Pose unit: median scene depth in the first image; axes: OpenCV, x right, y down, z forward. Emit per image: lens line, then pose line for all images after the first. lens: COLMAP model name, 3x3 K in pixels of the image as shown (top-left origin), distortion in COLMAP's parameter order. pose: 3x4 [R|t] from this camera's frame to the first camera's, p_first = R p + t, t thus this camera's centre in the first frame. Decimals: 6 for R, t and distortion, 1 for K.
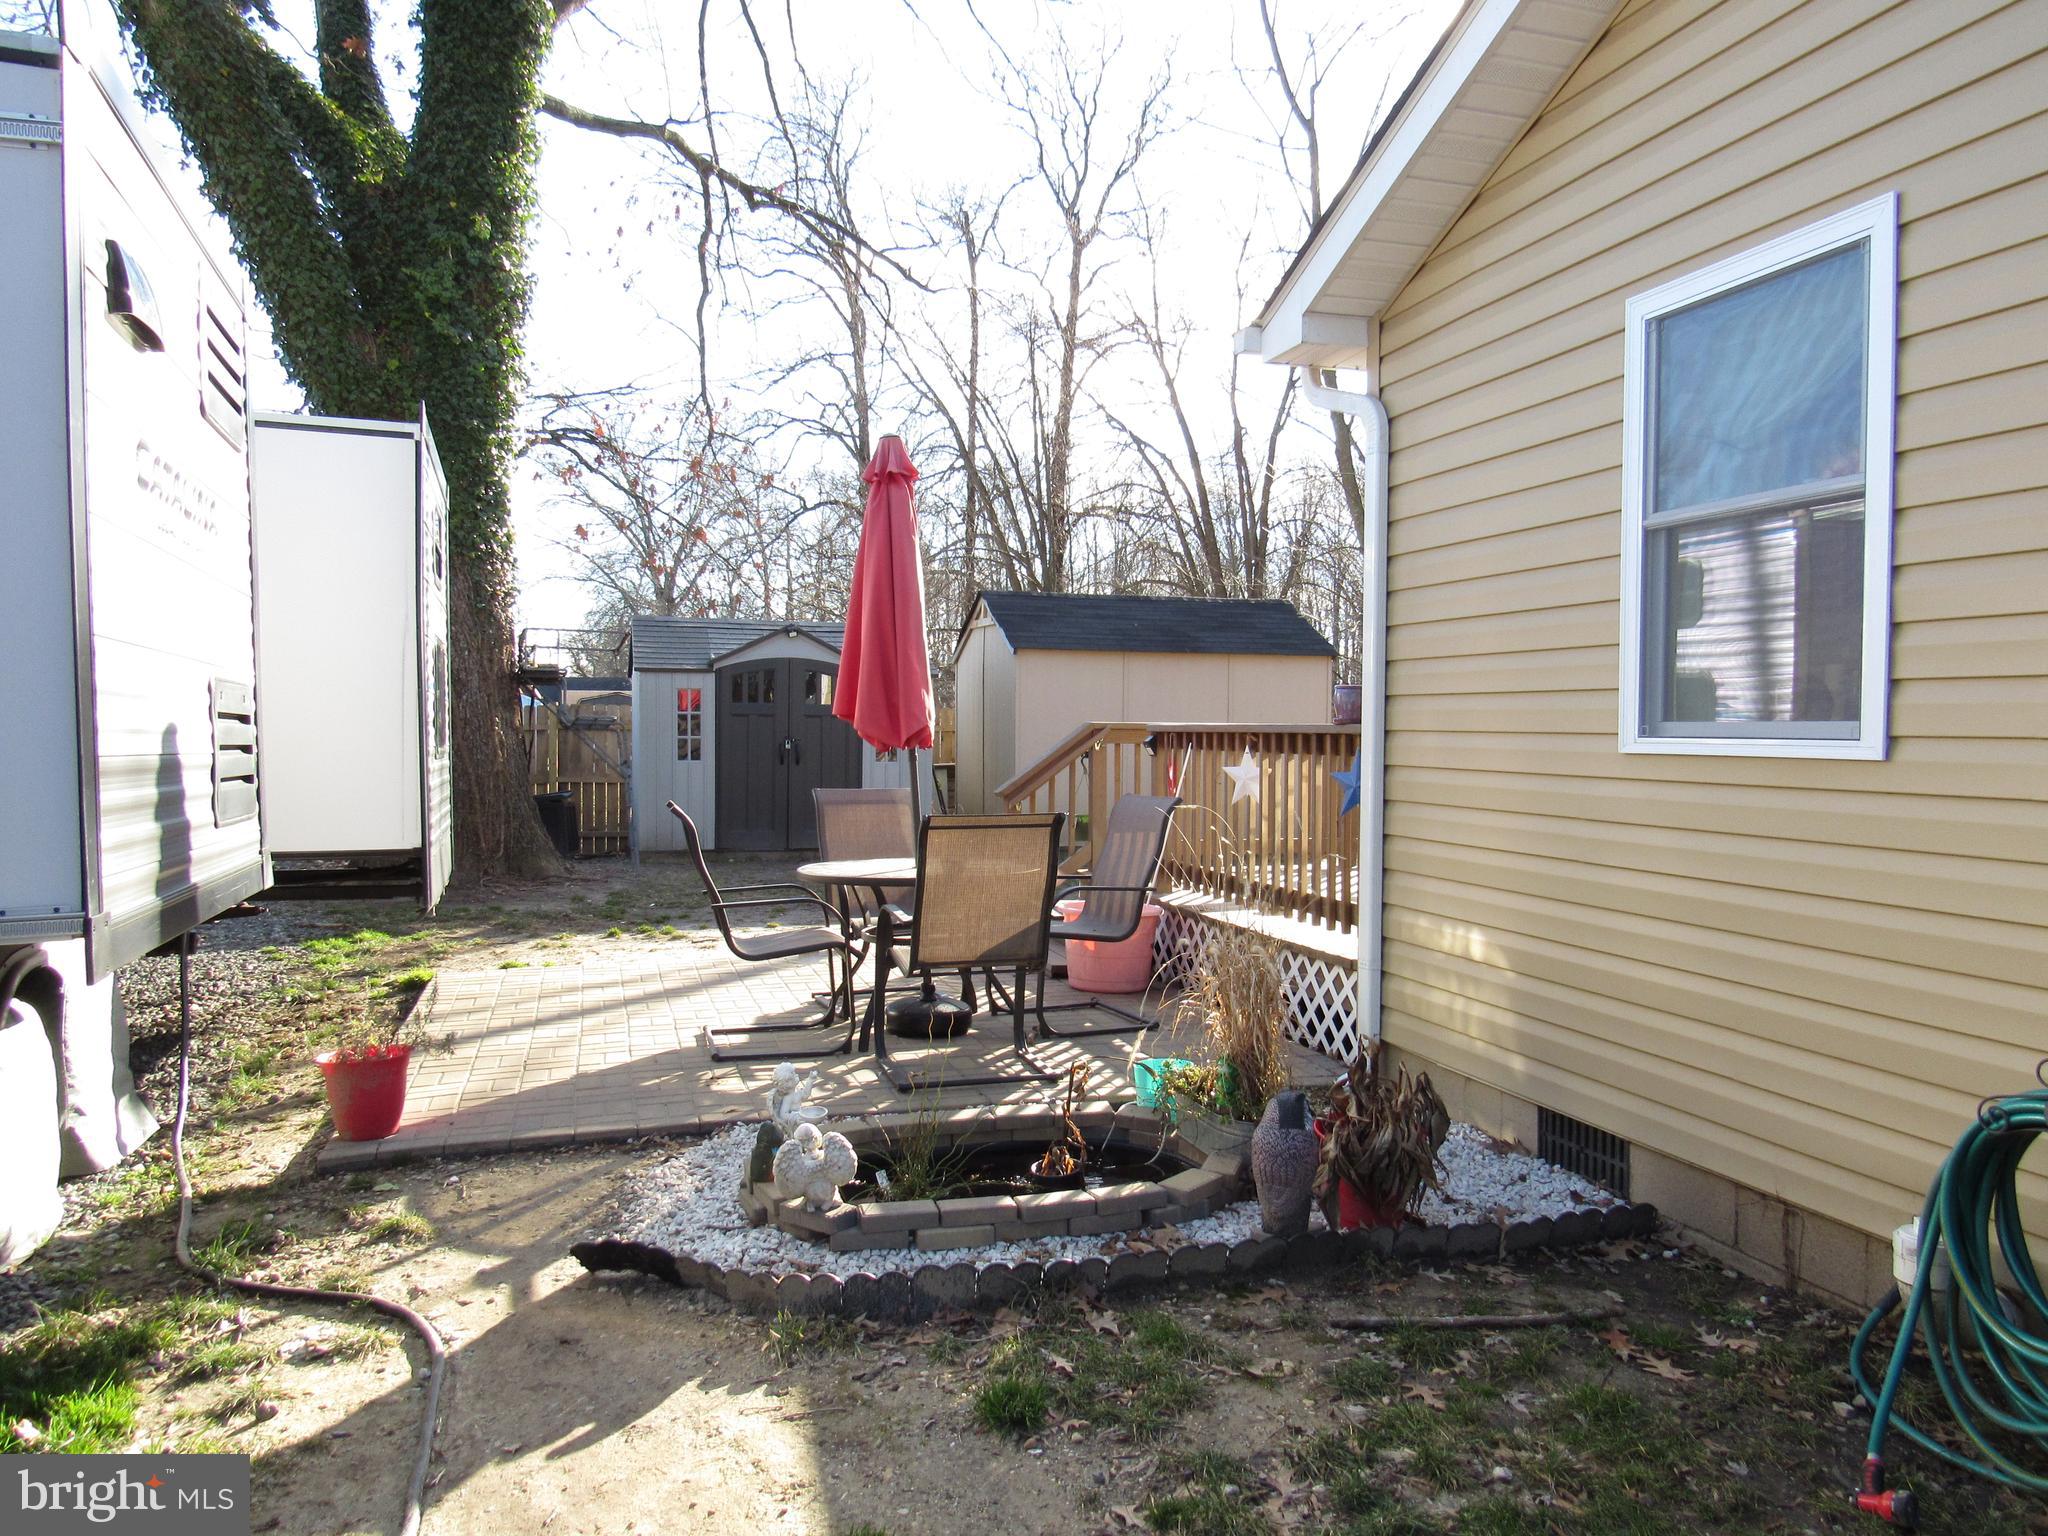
lens RADIAL K [[1460.2, 0, 1018.4], [0, 1460.2, 764.5], [0, 0, 1]] dist [-0.030200, 0.012220]
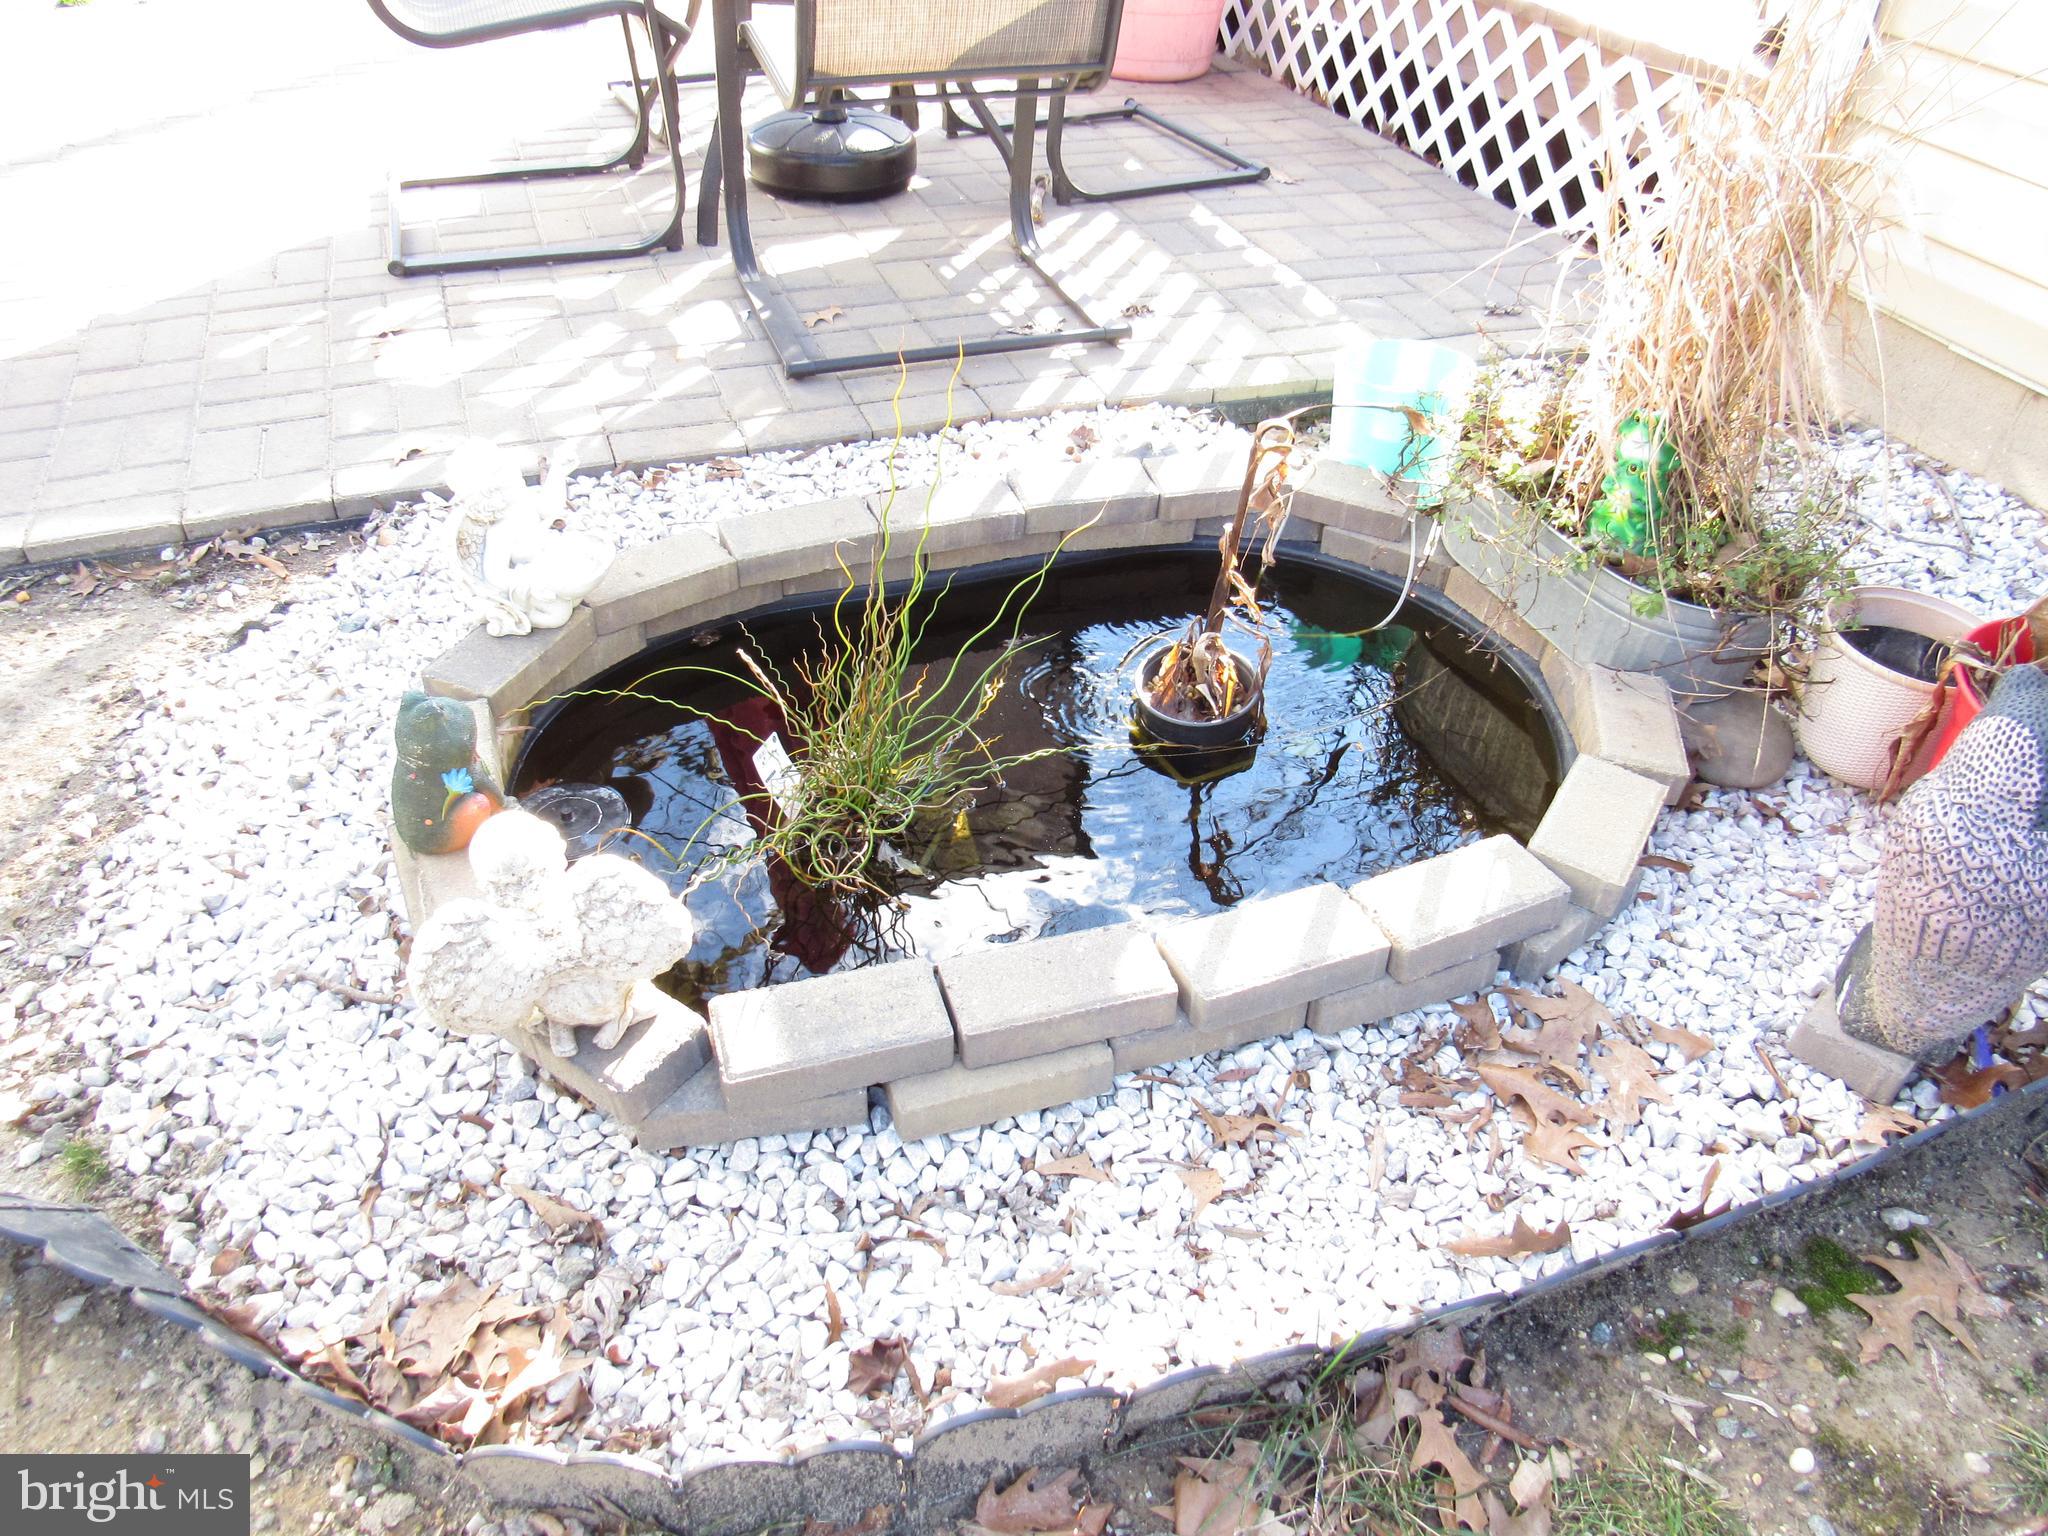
lens RADIAL K [[1455.1, 0, 981.5], [0, 1455.1, 768.0], [0, 0, 1]] dist [0.002744, 0.002368]
pose [[0.998556, -0.015870, 0.051320, -0.045409], [-0.018743, 0.792395, 0.609720, 0.037977], [-0.050342, -0.609802, 0.790954, 0.545698]]
